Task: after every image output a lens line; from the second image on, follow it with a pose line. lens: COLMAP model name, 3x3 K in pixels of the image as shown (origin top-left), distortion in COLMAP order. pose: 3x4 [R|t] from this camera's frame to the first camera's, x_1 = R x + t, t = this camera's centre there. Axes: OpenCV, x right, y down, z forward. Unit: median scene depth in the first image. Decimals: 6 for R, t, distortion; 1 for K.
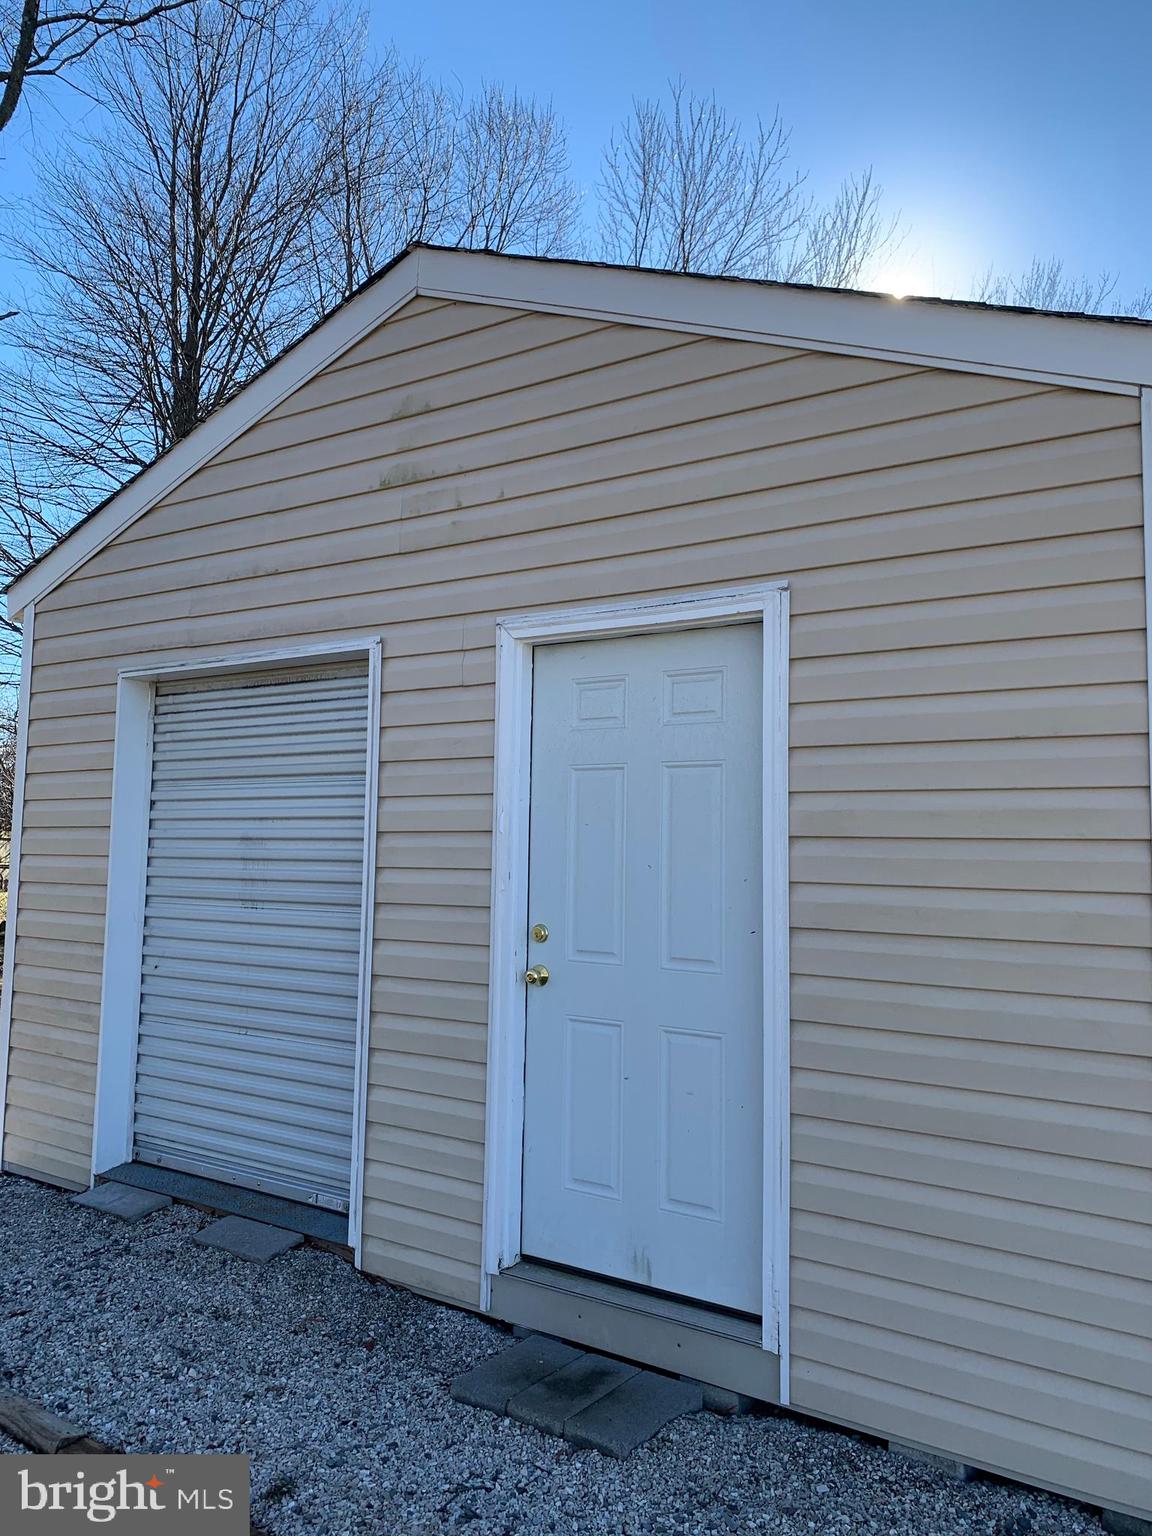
lens RADIAL K [[1175.5, 0, 572.4], [0, 1175.5, 762.3], [0, 0, 1]] dist [0.033464, -0.038344]
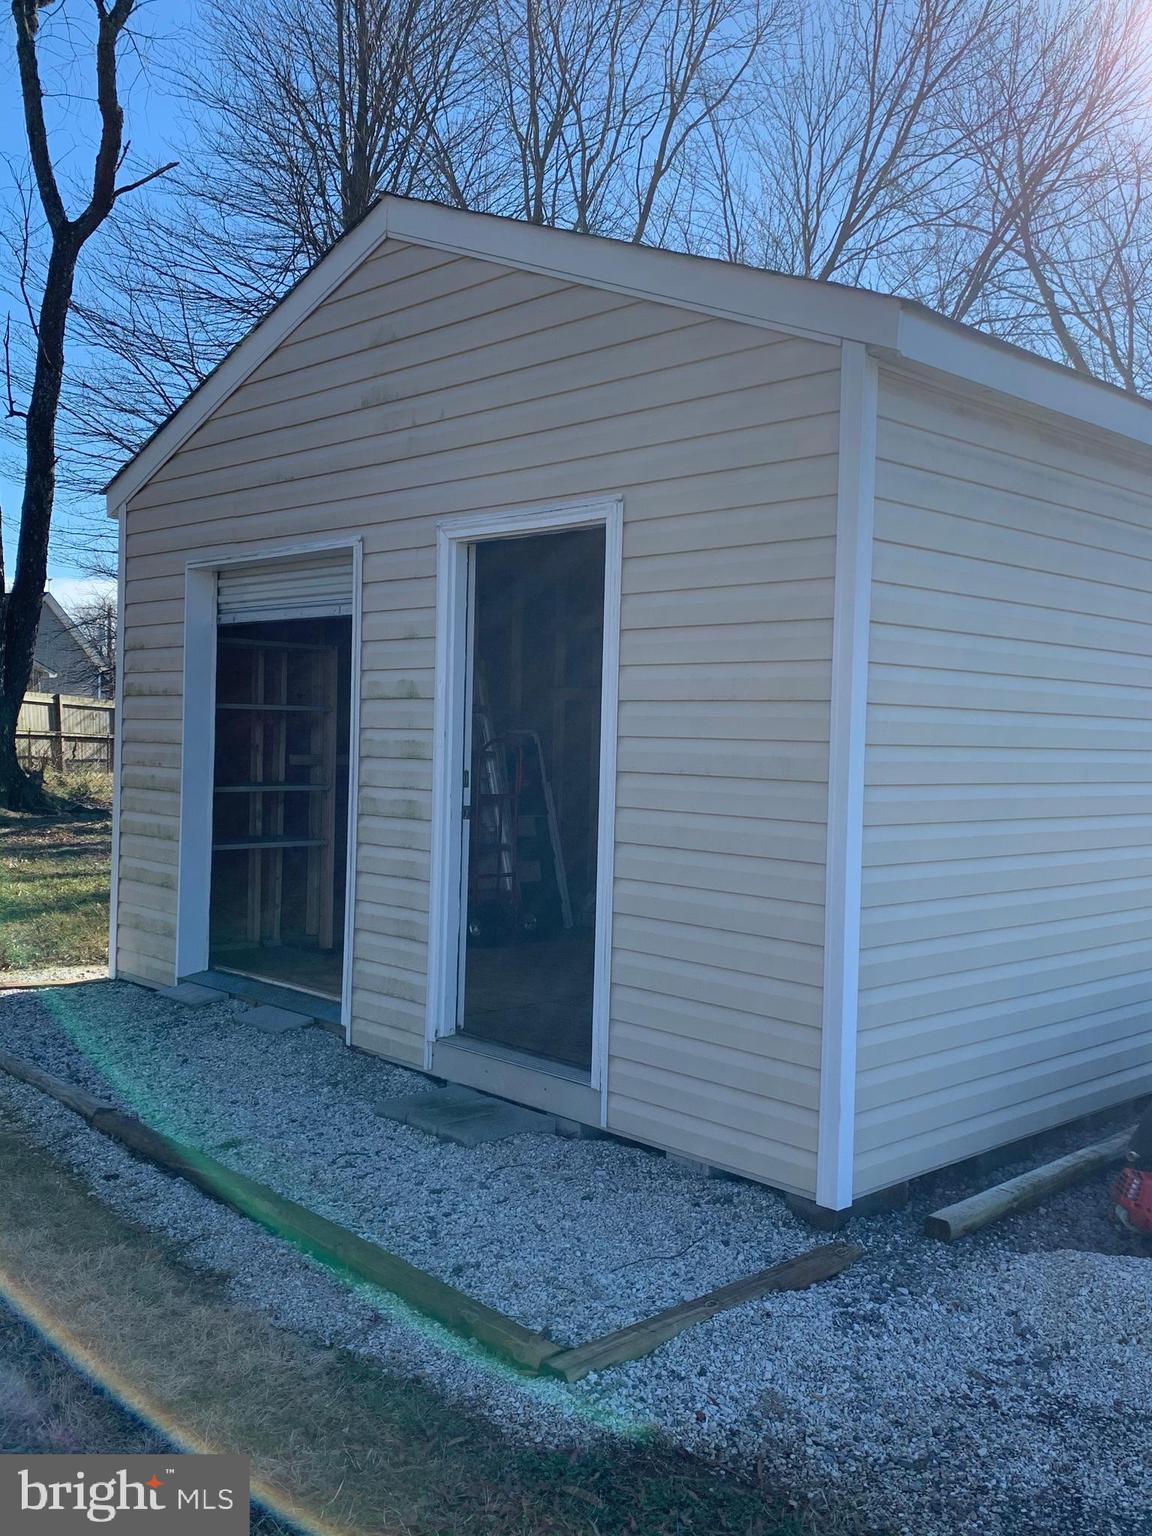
lens RADIAL K [[1405.1, 0, 576.1], [0, 1405.1, 768.7], [0, 0, 1]] dist [0.027693, 0.000000]
pose [[0.978685, 0.011747, -0.205032, 0.397495], [0.008440, 0.995219, 0.097308, -0.009249], [0.205195, -0.096964, 0.973906, -0.427381]]
